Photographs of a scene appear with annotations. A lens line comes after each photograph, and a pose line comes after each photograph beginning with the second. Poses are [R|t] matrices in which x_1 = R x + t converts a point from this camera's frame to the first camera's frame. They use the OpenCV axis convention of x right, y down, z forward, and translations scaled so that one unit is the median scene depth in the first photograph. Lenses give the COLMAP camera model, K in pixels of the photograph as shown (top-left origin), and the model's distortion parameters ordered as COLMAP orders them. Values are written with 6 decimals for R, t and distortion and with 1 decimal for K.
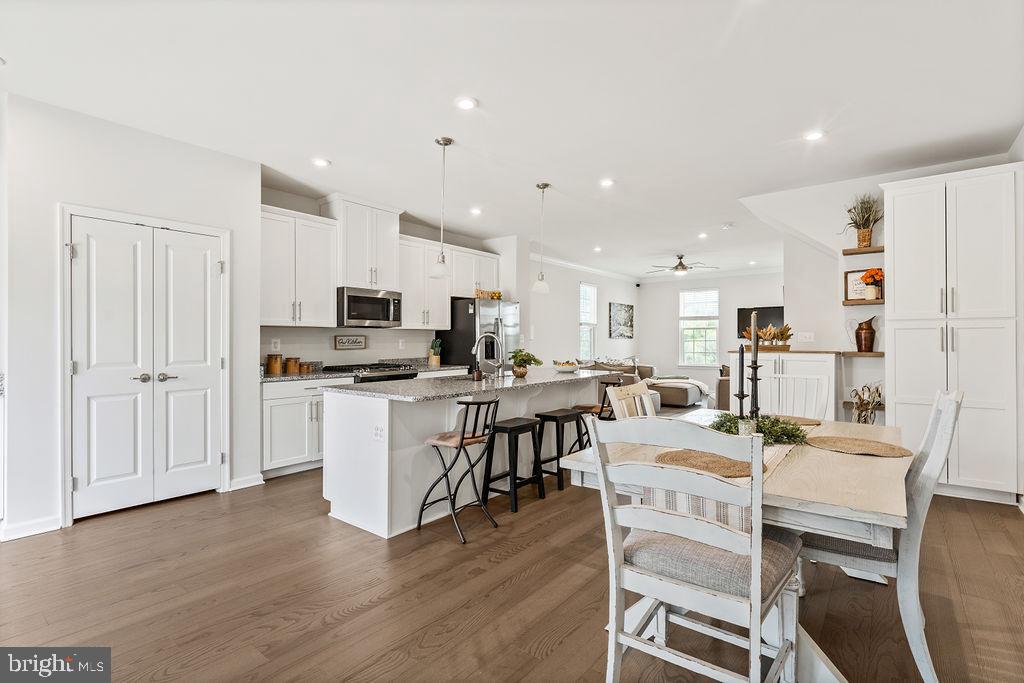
lens RADIAL K [[470.2, 0, 503.9], [0, 470.2, 343.3], [0, 0, 1]] dist [-0.014617, 0.002729]
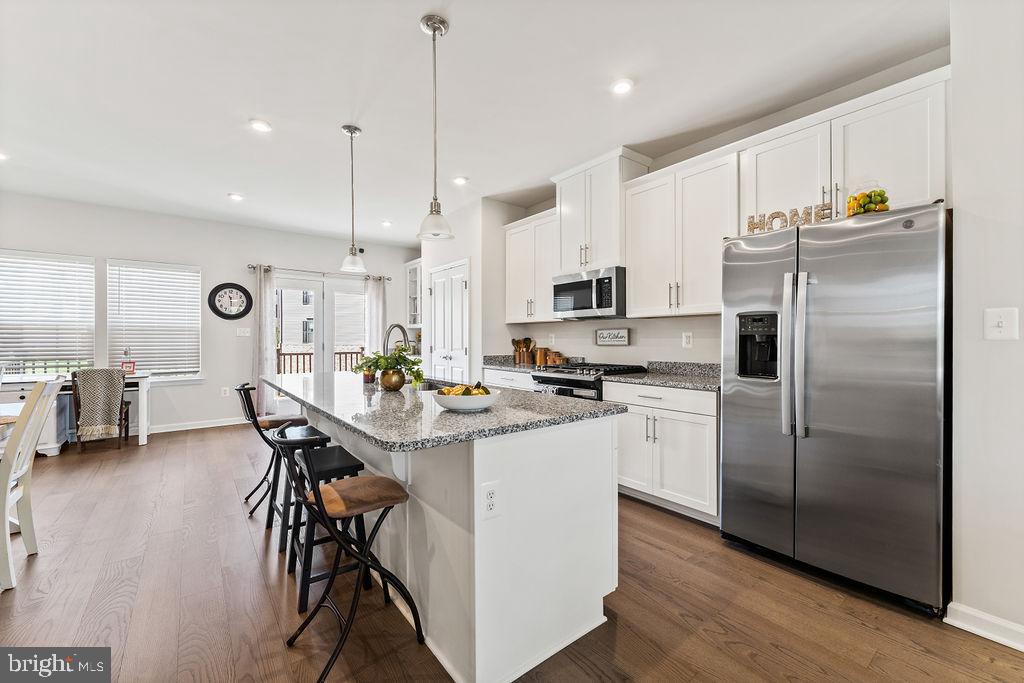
lens RADIAL K [[417.5, 0, 517.0], [0, 417.5, 336.3], [0, 0, 1]] dist [0.003526, -0.001191]
pose [[-0.229671, -0.003944, -0.973260, 0.523032], [-0.006035, 0.999978, -0.002629, -0.000816], [0.973250, 0.005270, -0.229690, 1.233095]]
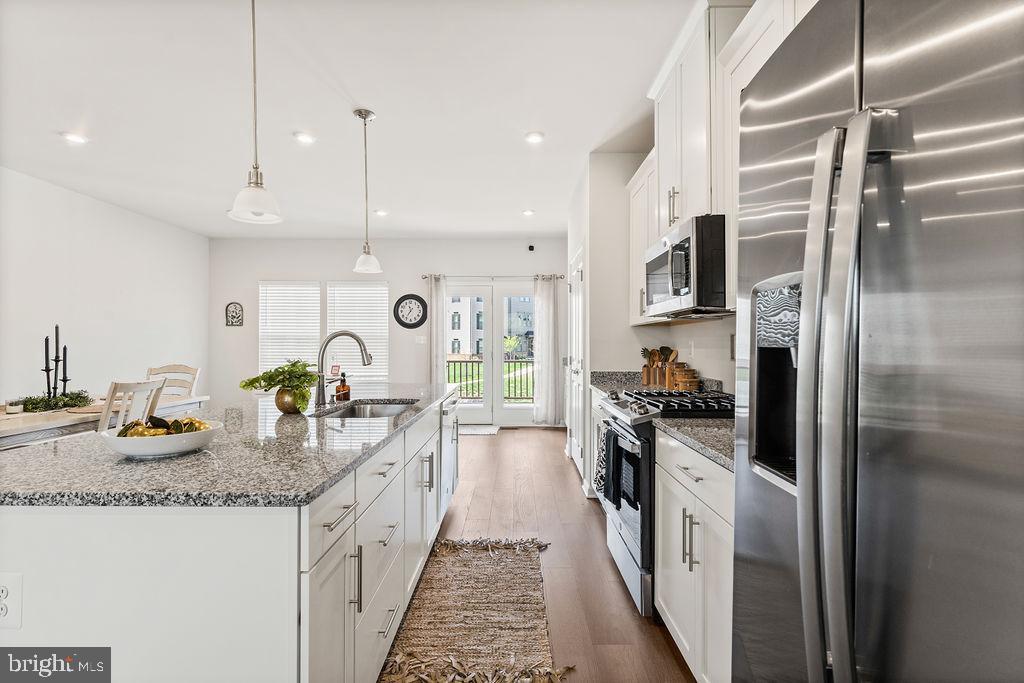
lens RADIAL K [[470.2, 0, 516.2], [0, 470.2, 333.6], [0, 0, 1]] dist [-0.014617, 0.002729]
pose [[-0.781248, -0.013886, -0.624067, 0.156147], [-0.003245, 0.999829, -0.018184, -0.007235], [0.624213, -0.012181, -0.781159, 1.488084]]
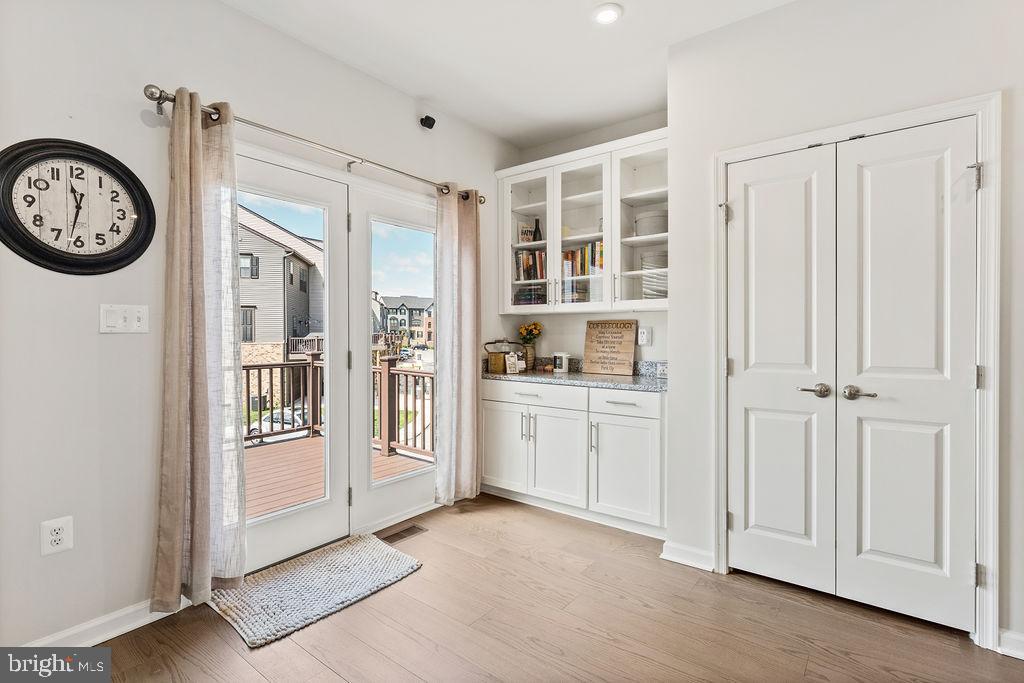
lens RADIAL K [[470.2, 0, 507.8], [0, 470.2, 336.2], [0, 0, 1]] dist [-0.014617, 0.002729]
pose [[0.033040, 0.006060, -0.999436, -0.123354], [-0.001924, 0.999980, 0.006000, -0.000666], [0.999452, 0.001725, 0.033051, 0.427711]]
